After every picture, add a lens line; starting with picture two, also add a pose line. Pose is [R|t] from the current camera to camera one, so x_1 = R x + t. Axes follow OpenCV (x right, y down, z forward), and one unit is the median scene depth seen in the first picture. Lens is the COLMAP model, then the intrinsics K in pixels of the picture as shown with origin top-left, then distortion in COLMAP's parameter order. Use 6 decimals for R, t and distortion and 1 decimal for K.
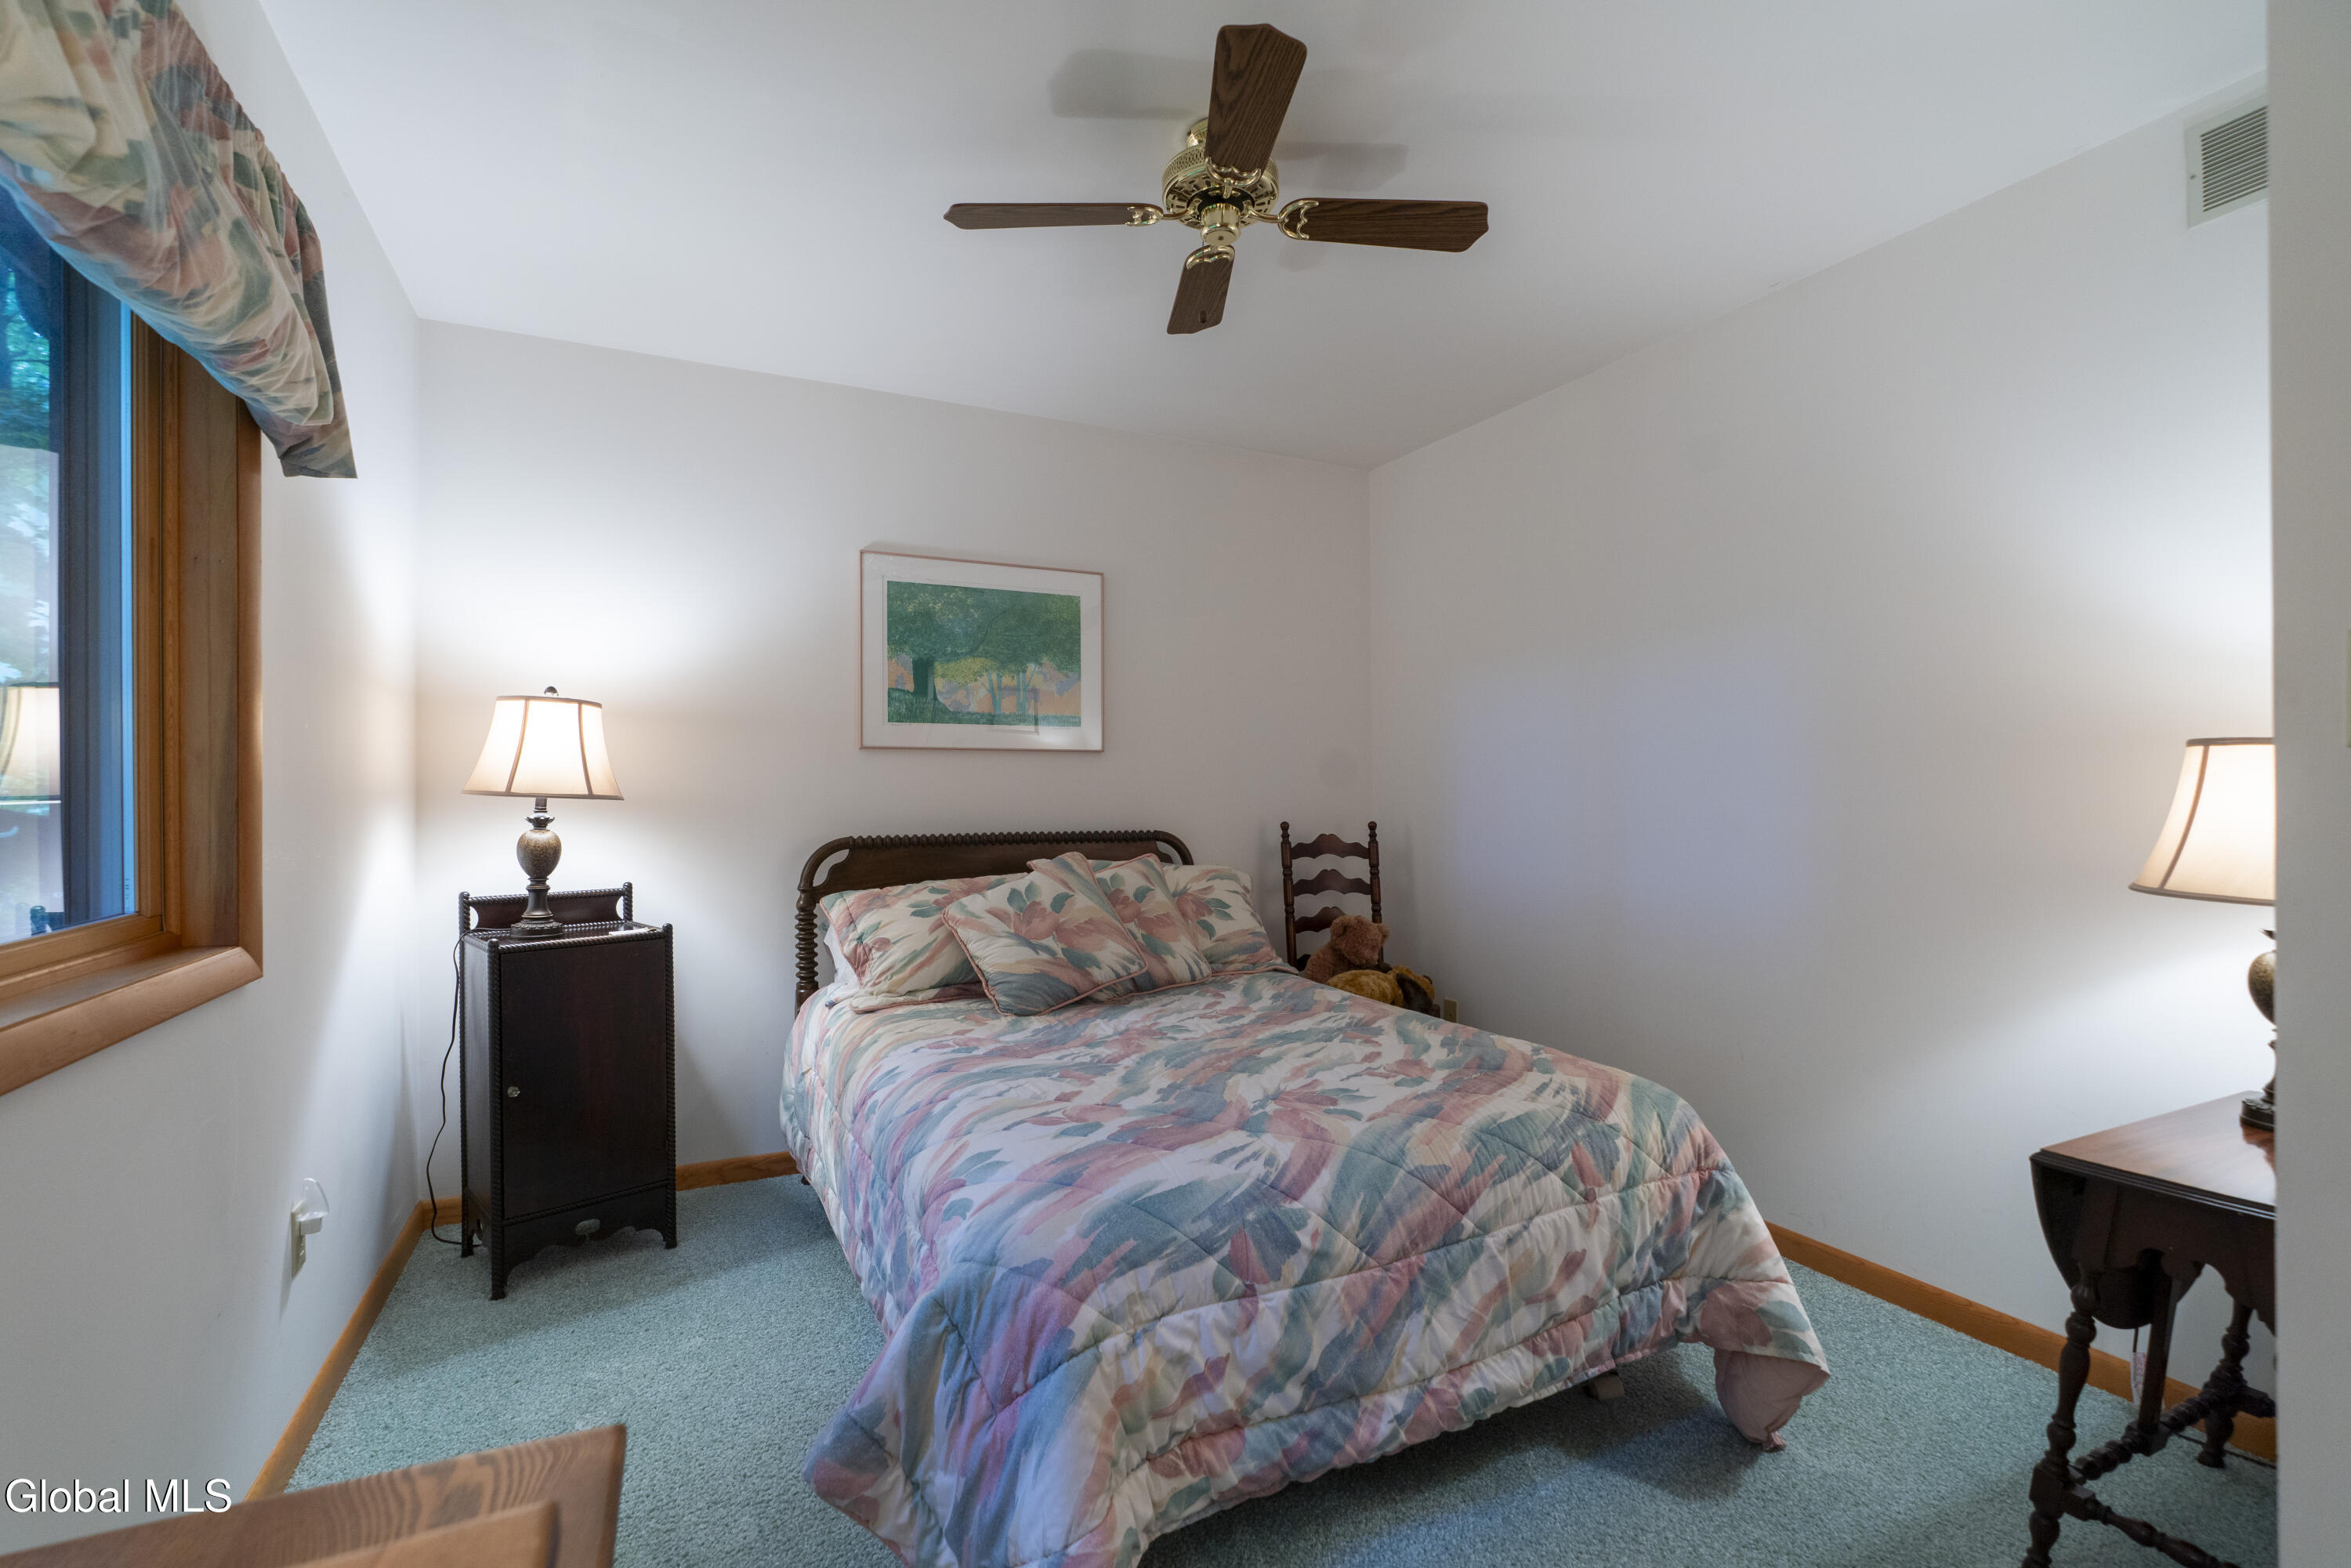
lens RADIAL K [[1067.0, 0, 1176.9], [0, 1067.0, 788.9], [0, 0, 1]] dist [0.000564, 0.000124]
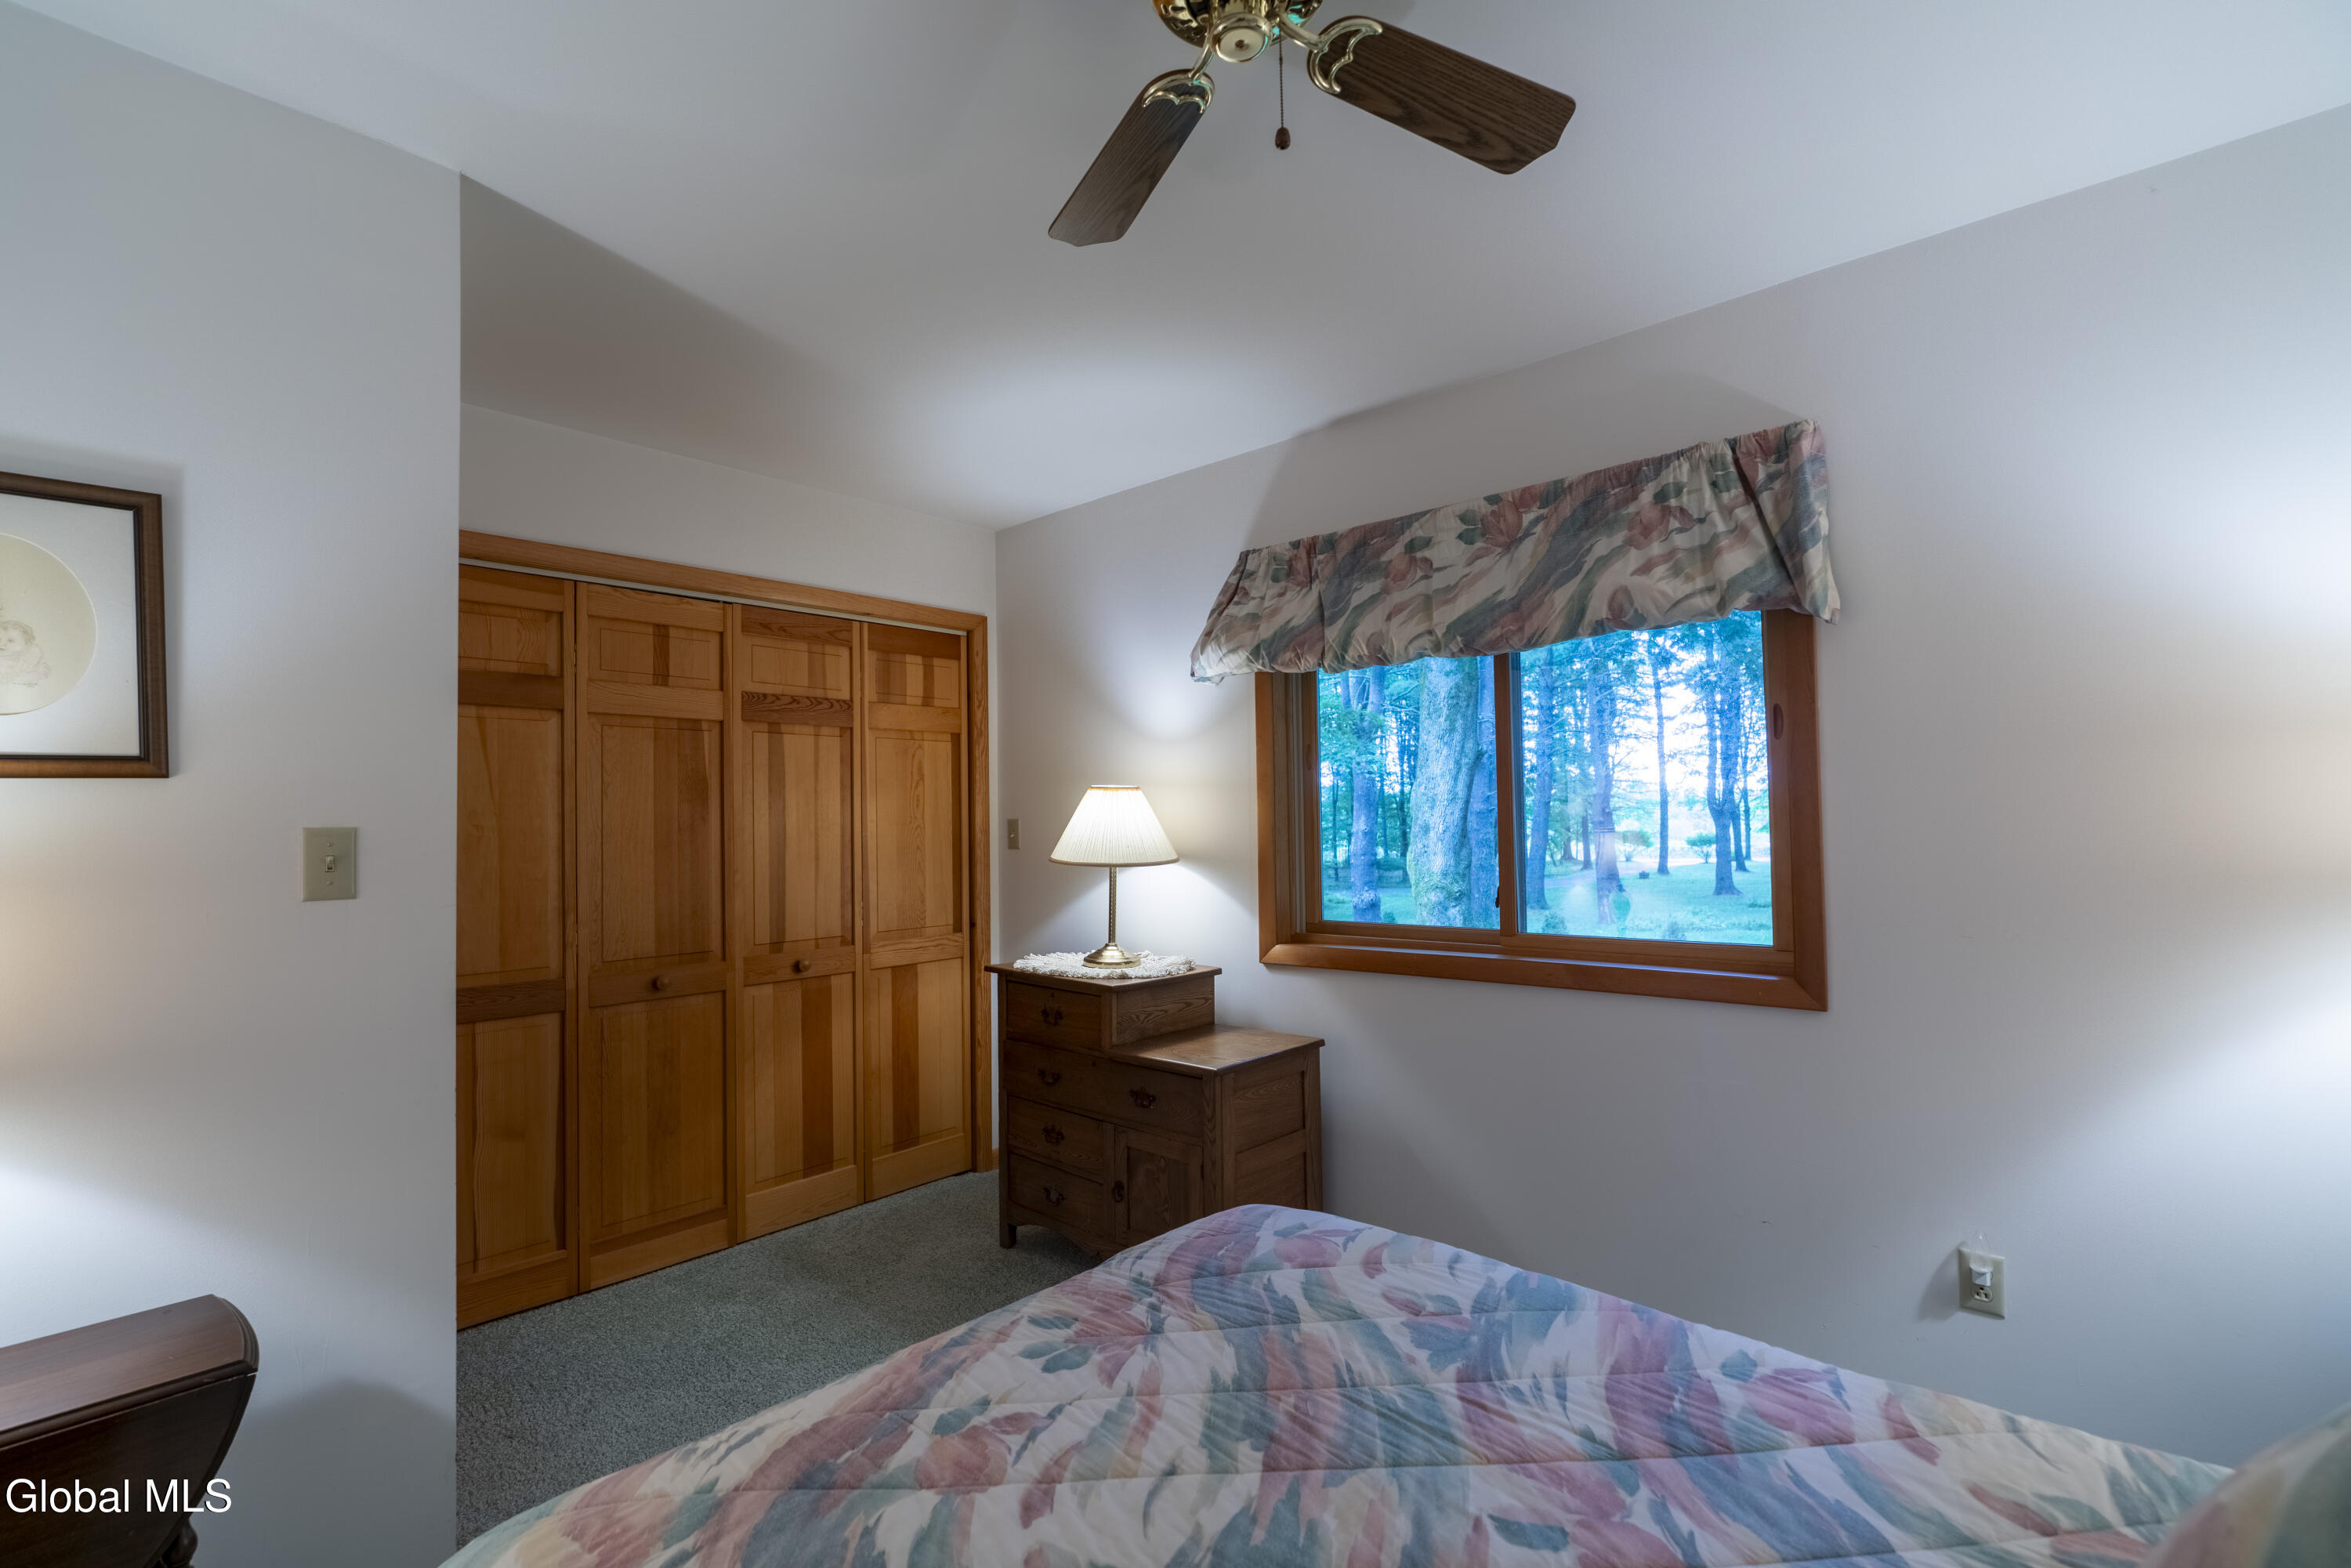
lens RADIAL K [[1067.0, 0, 1172.0], [0, 1067.0, 799.1], [0, 0, 1]] dist [0.000564, 0.000124]
pose [[-0.924298, 0.003131, -0.381658, 0.339061], [0.014490, 0.999533, -0.026890, -0.058176], [0.381396, -0.030384, -0.923912, 1.609398]]
